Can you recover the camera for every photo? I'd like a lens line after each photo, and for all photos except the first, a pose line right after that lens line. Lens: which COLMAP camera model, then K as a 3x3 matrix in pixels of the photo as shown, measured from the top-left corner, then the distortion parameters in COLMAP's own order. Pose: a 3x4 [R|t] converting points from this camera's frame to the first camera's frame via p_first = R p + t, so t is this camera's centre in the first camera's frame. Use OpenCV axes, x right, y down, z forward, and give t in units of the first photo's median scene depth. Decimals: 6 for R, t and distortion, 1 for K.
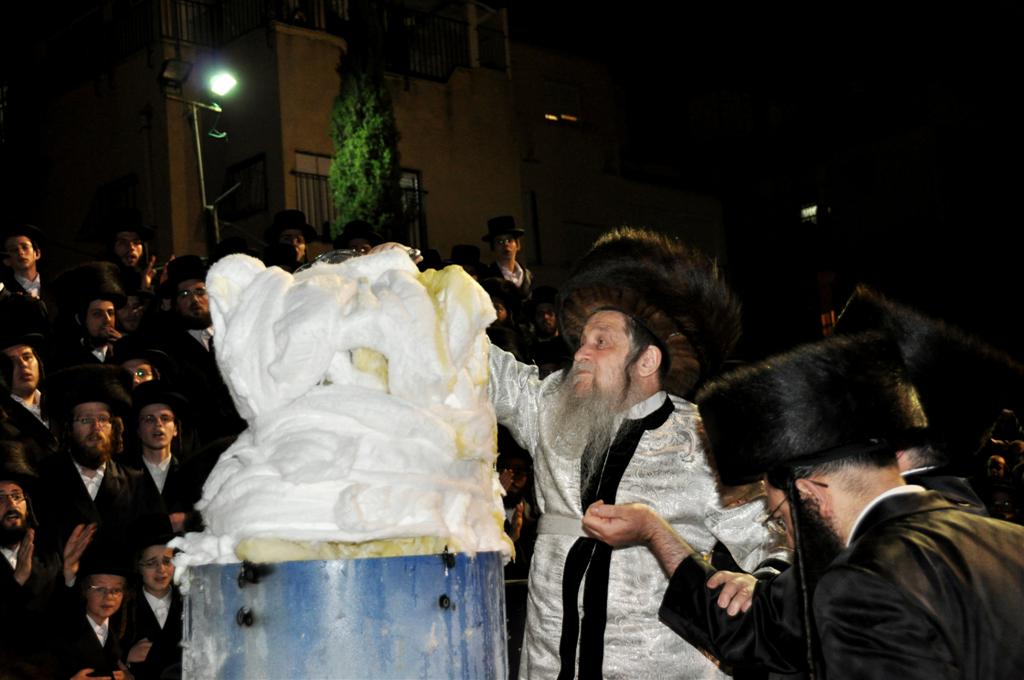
lens RADIAL K [[1602.2, 0, 512.0], [0, 1602.2, 340.0], [0, 0, 1]] dist [0.229820, 0.063695]
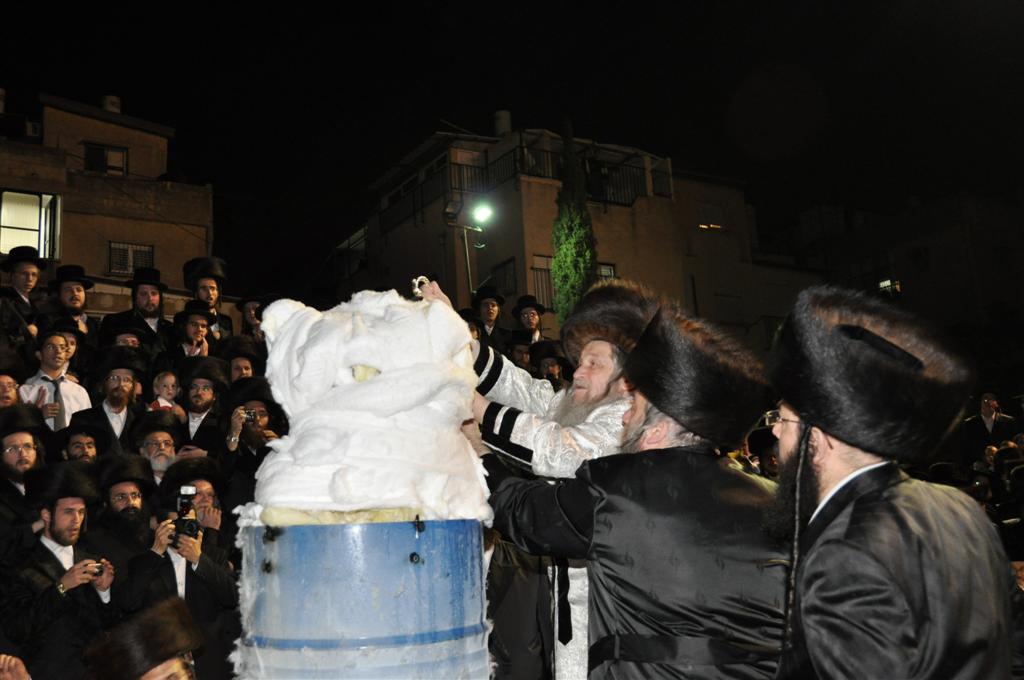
lens RADIAL K [[1034.8, 0, 516.2], [0, 1034.8, 325.5], [0, 0, 1]] dist [-0.072231, 0.181732]
pose [[0.984381, -0.027840, -0.173838, 0.181485], [0.019093, 0.998476, -0.051789, 0.019055], [0.175014, 0.047661, 0.983412, 0.179821]]
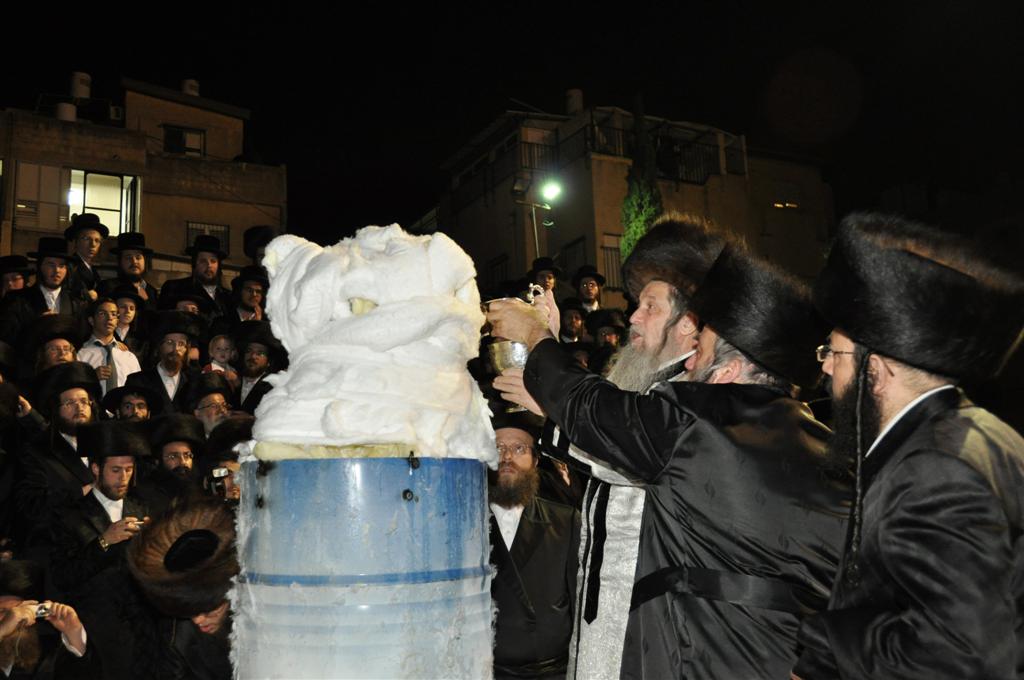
lens RADIAL K [[1034.8, 0, 516.2], [0, 1034.8, 325.5], [0, 0, 1]] dist [-0.072231, 0.181732]
pose [[0.968850, -0.020665, -0.246786, 0.232840], [0.011752, 0.999226, -0.037536, 0.058919], [0.247371, 0.033467, 0.968343, 0.225615]]
